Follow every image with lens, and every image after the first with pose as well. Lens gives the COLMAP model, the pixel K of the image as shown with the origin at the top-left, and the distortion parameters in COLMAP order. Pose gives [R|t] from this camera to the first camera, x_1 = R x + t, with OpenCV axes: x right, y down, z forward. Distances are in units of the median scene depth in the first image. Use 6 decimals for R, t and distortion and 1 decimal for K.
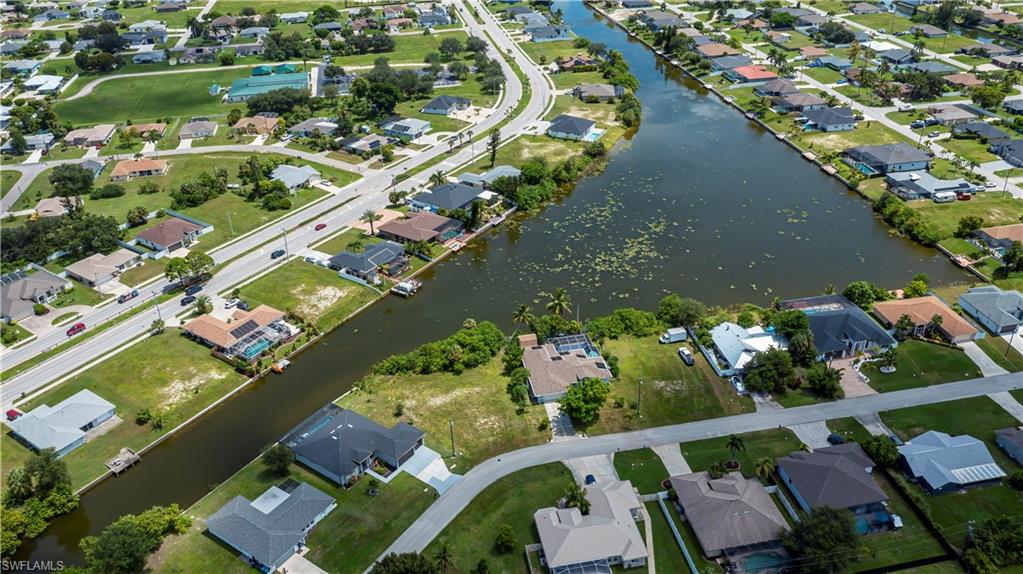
lens RADIAL K [[803.9, 0, 512.9], [0, 803.9, 289.3], [0, 0, 1]] dist [-0.017536, 0.005466]
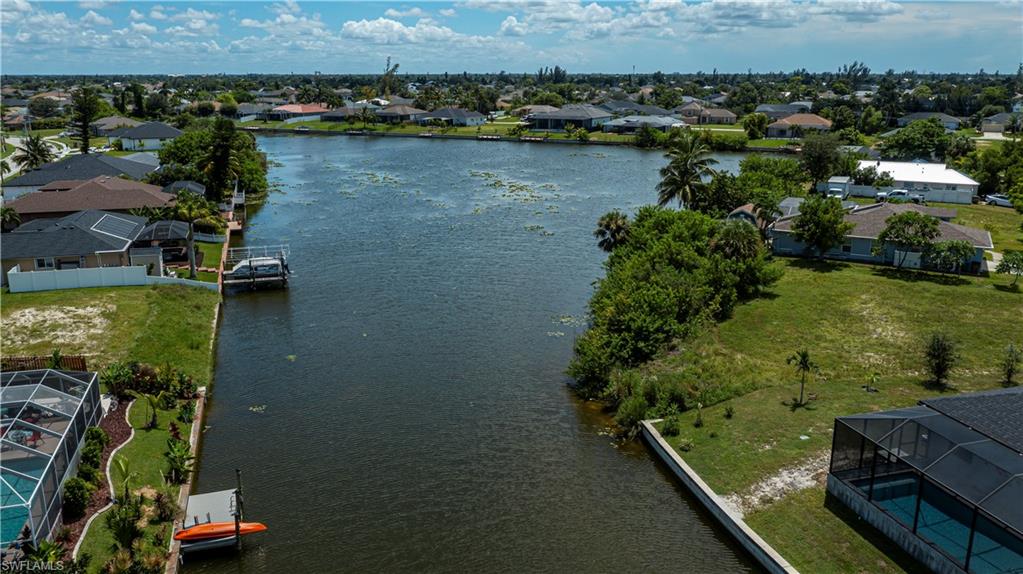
lens RADIAL K [[803.9, 0, 510.9], [0, 803.9, 285.4], [0, 0, 1]] dist [-0.017536, 0.005466]
pose [[0.628247, -0.173793, 0.758355, -0.306409], [0.378776, 0.919737, -0.103014, 0.074318], [-0.679584, 0.351965, 0.643651, 0.672138]]
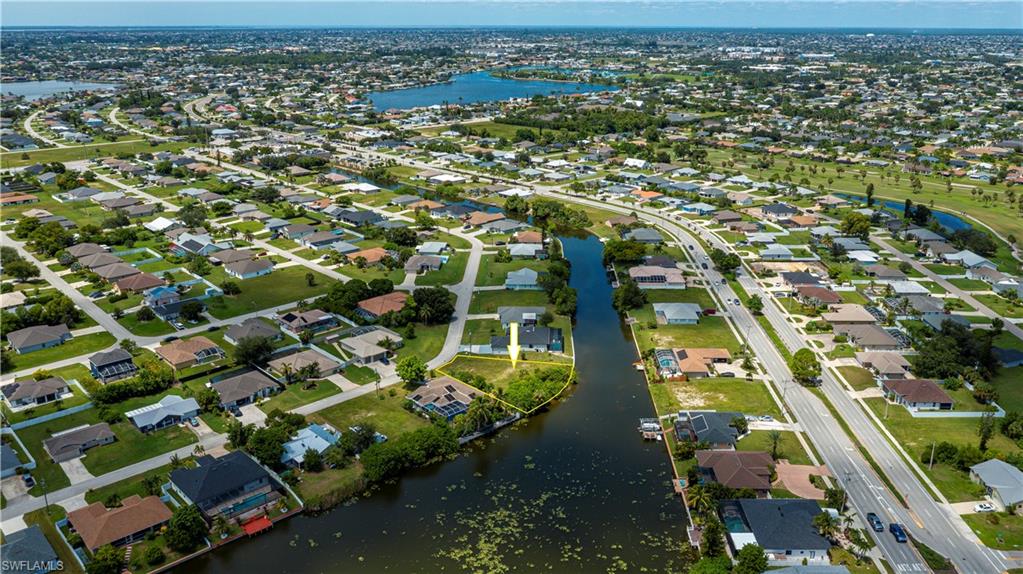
lens RADIAL K [[803.9, 0, 523.9], [0, 803.9, 283.4], [0, 0, 1]] dist [-0.017536, 0.005466]
pose [[-0.838004, 0.192904, -0.510428, 0.448582], [-0.256792, 0.685949, 0.680831, -0.723947], [0.481463, 0.701613, -0.525292, 1.248559]]
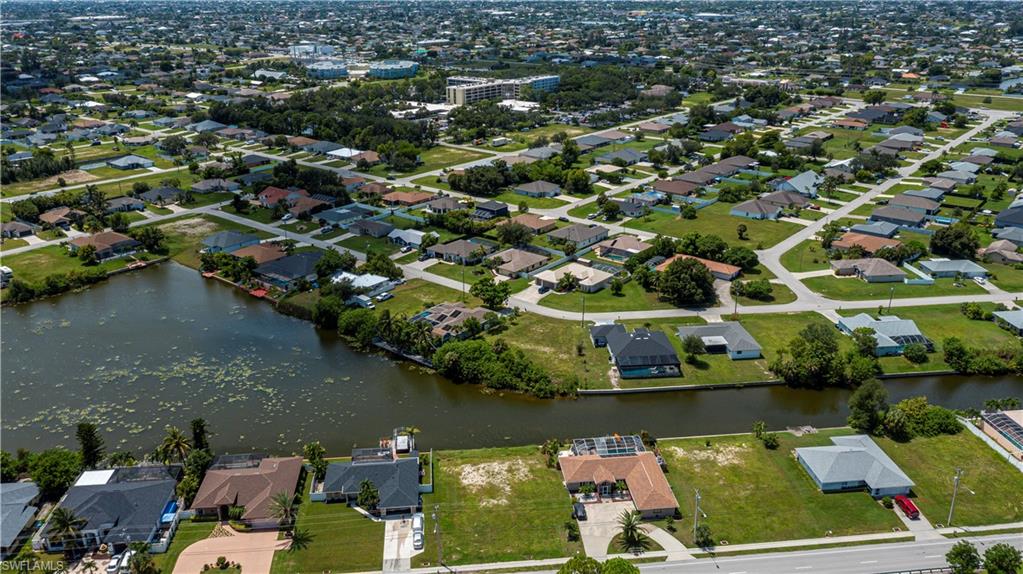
lens RADIAL K [[803.9, 0, 512.4], [0, 803.9, 281.1], [0, 0, 1]] dist [-0.017536, 0.005466]
pose [[-0.638141, -0.235933, 0.732879, -0.672342], [0.408888, 0.702705, 0.582251, -0.474426], [-0.652370, 0.671224, -0.351954, 1.032708]]
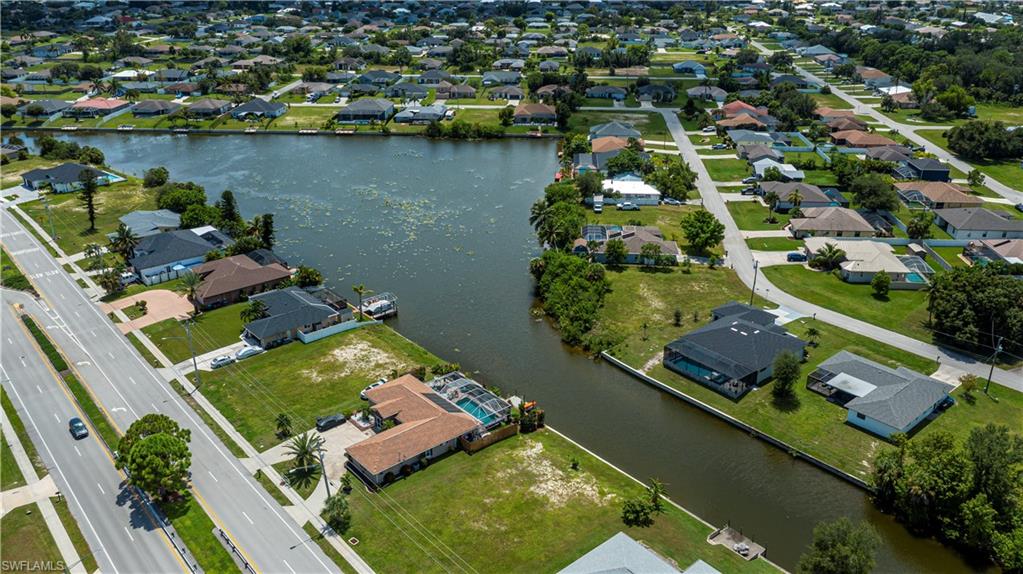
lens RADIAL K [[803.9, 0, 514.6], [0, 803.9, 284.8], [0, 0, 1]] dist [-0.017536, 0.005466]
pose [[0.260196, -0.353551, 0.898499, -0.686609], [0.480361, 0.854620, 0.197177, -0.095486], [-0.837587, 0.380299, 0.392201, 0.583265]]
